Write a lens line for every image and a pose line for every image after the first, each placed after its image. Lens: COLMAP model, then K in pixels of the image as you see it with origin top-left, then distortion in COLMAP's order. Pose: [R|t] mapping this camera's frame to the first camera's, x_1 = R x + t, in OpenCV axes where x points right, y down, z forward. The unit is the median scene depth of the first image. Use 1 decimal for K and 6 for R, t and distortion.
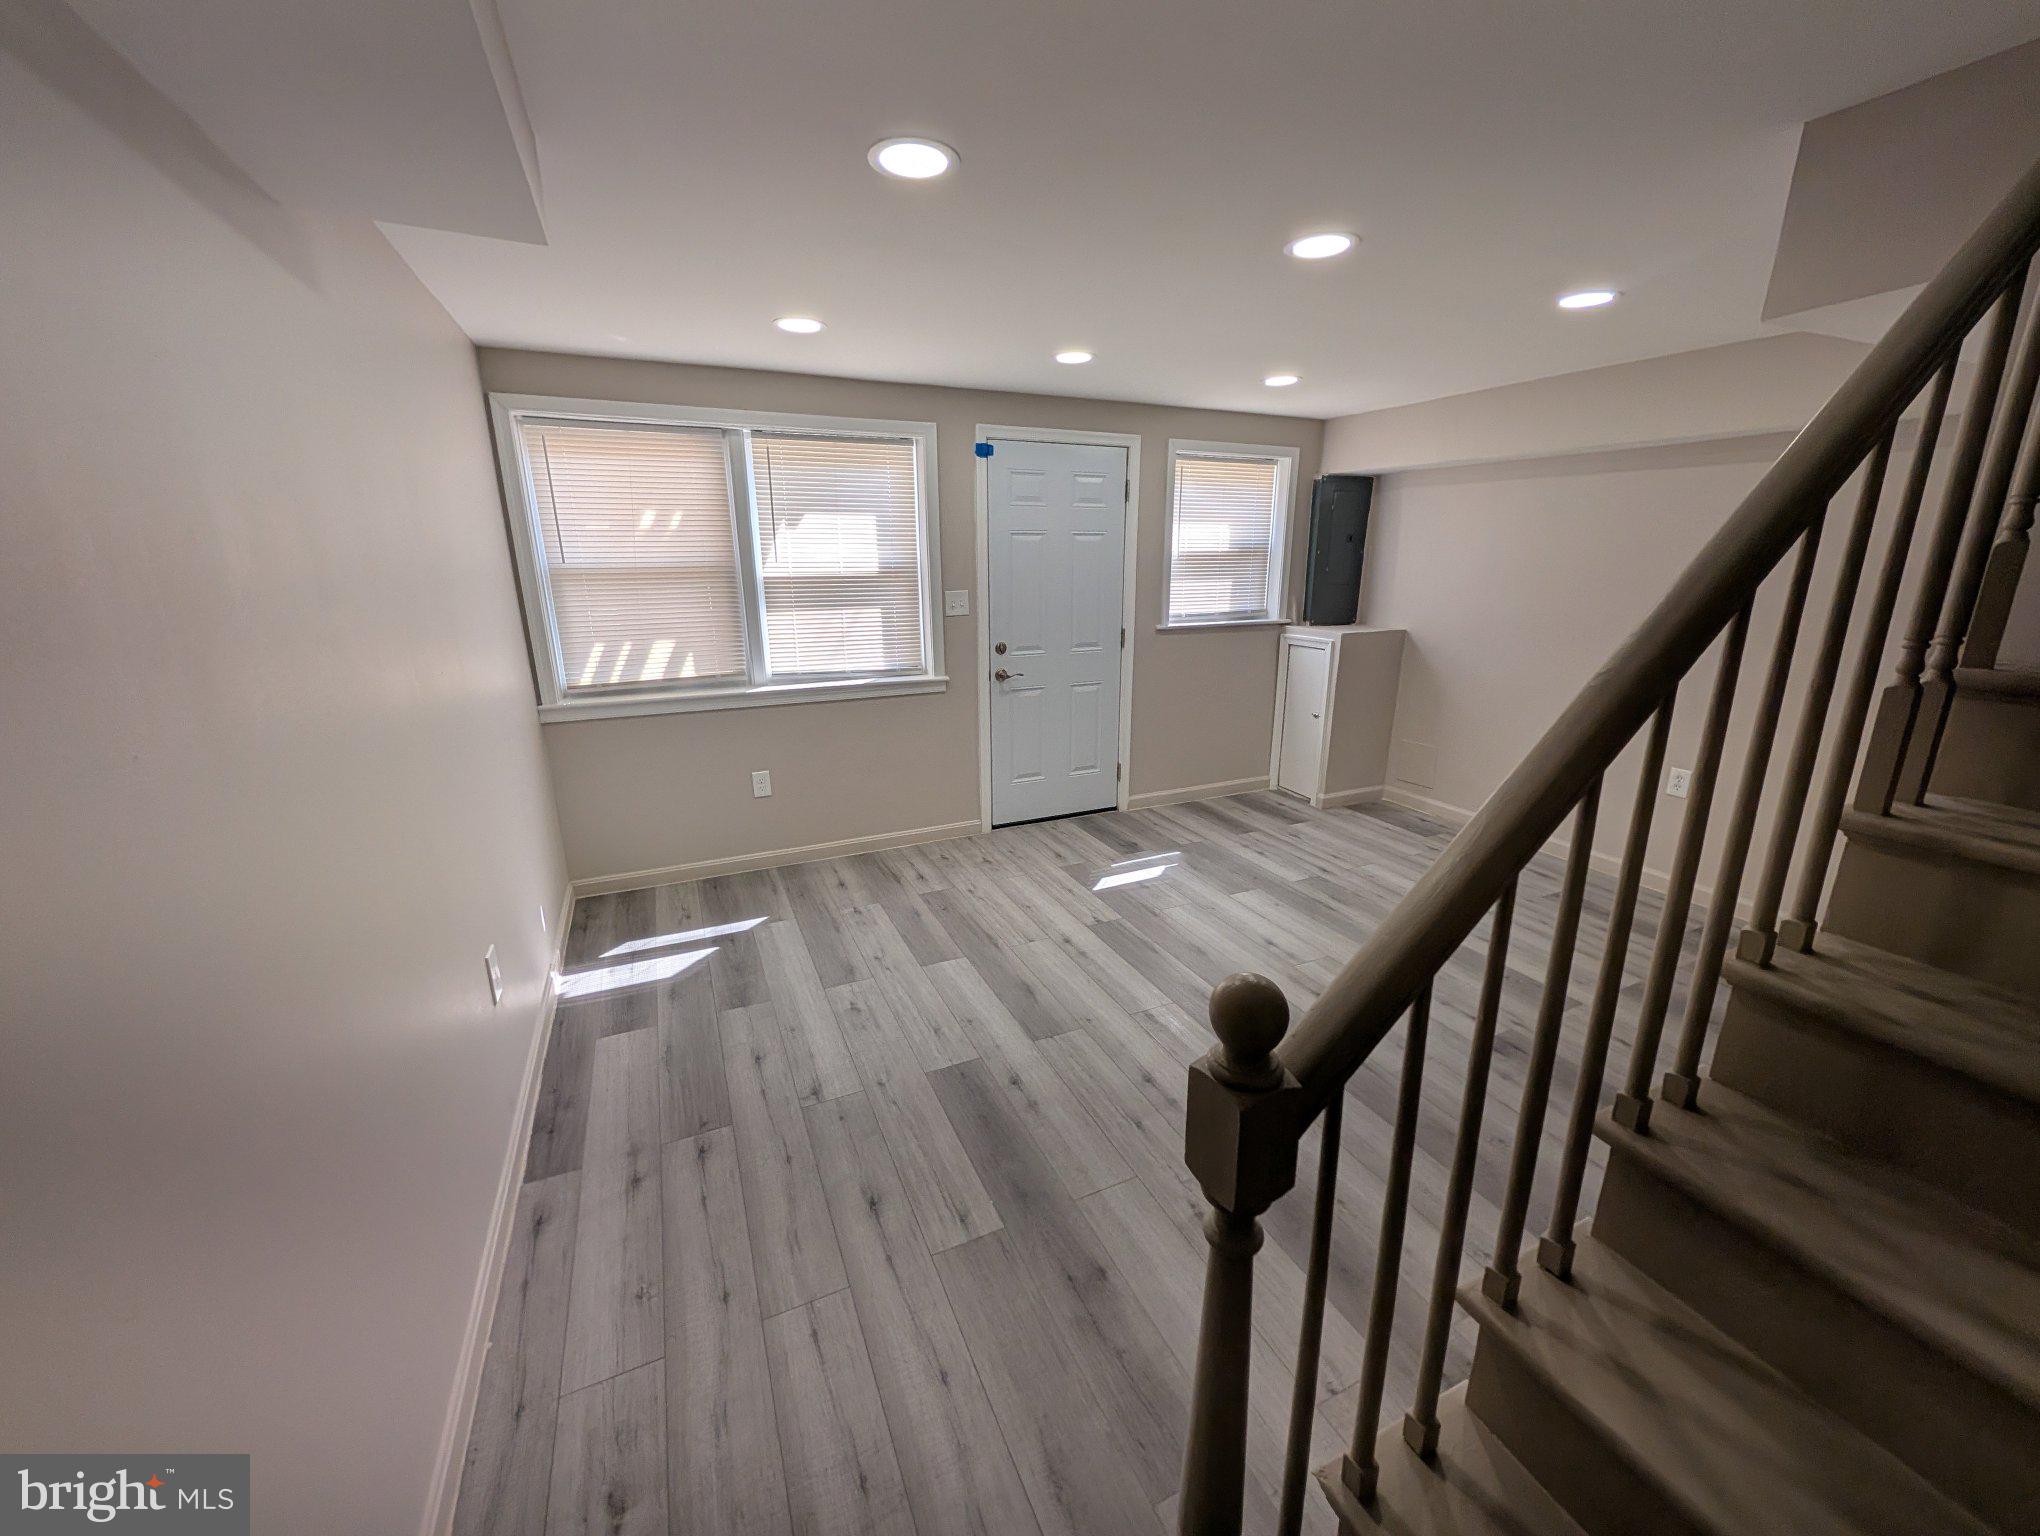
lens RADIAL K [[786.8, 0, 1033.0], [0, 786.8, 763.0], [0, 0, 1]] dist [0.001740, -0.000438]
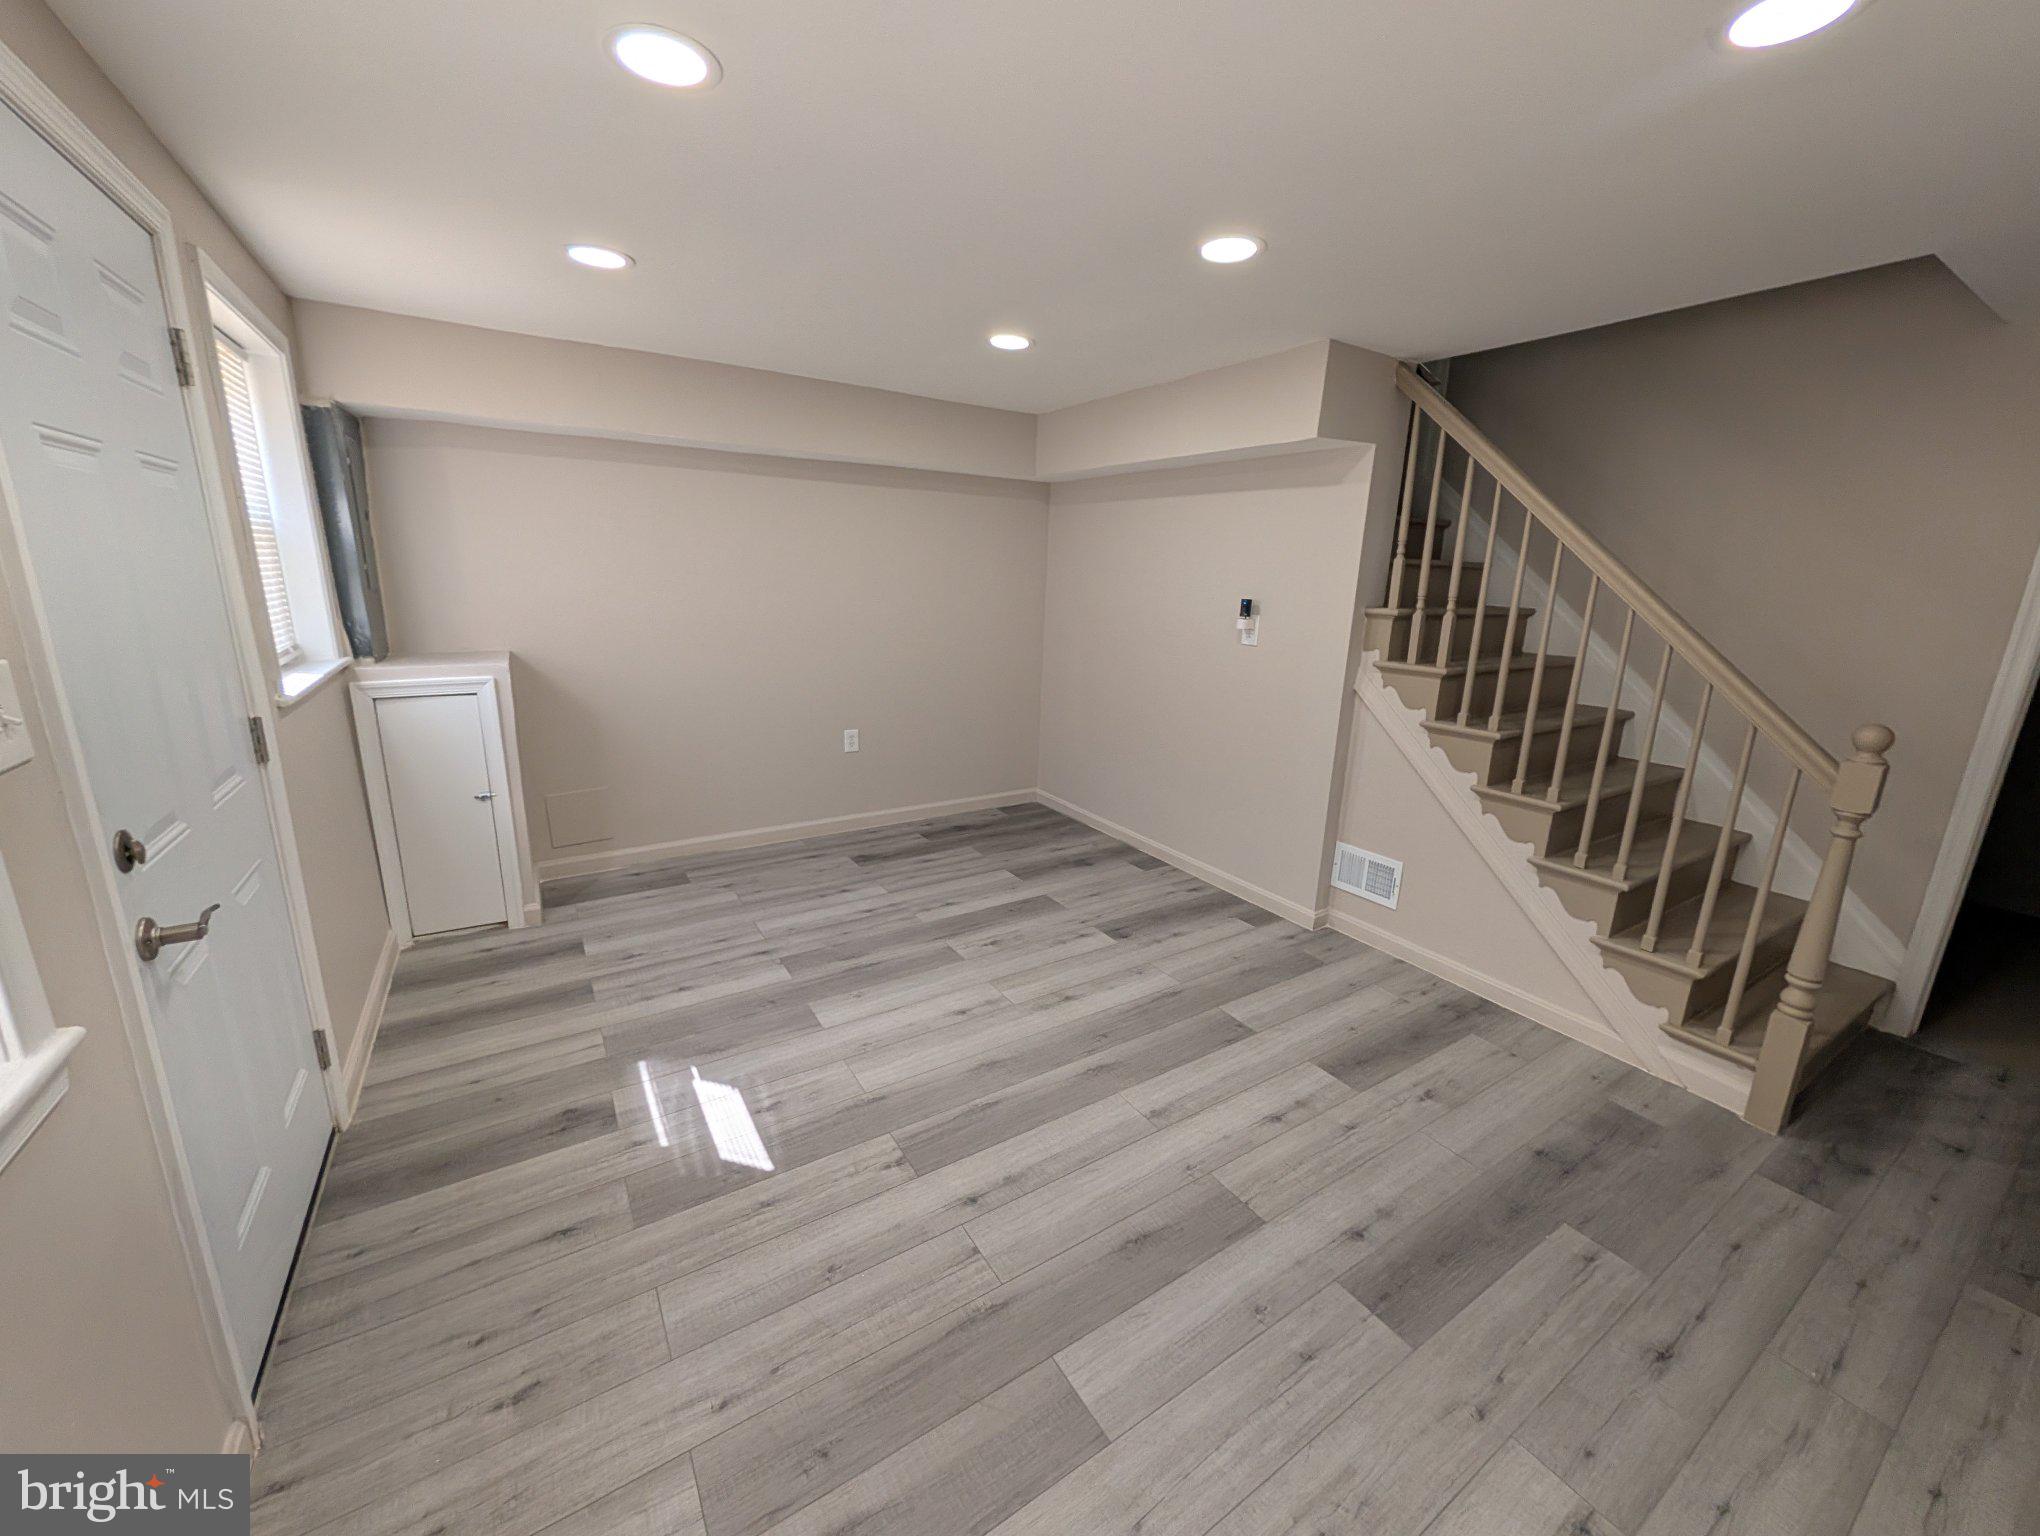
lens RADIAL K [[786.8, 0, 1023.4], [0, 786.8, 759.8], [0, 0, 1]] dist [0.001740, -0.000438]
pose [[-0.128661, -0.237798, 0.962756, -0.382512], [0.235015, 0.935858, 0.262561, -0.193904], [-0.963439, 0.260044, -0.064522, 0.775426]]
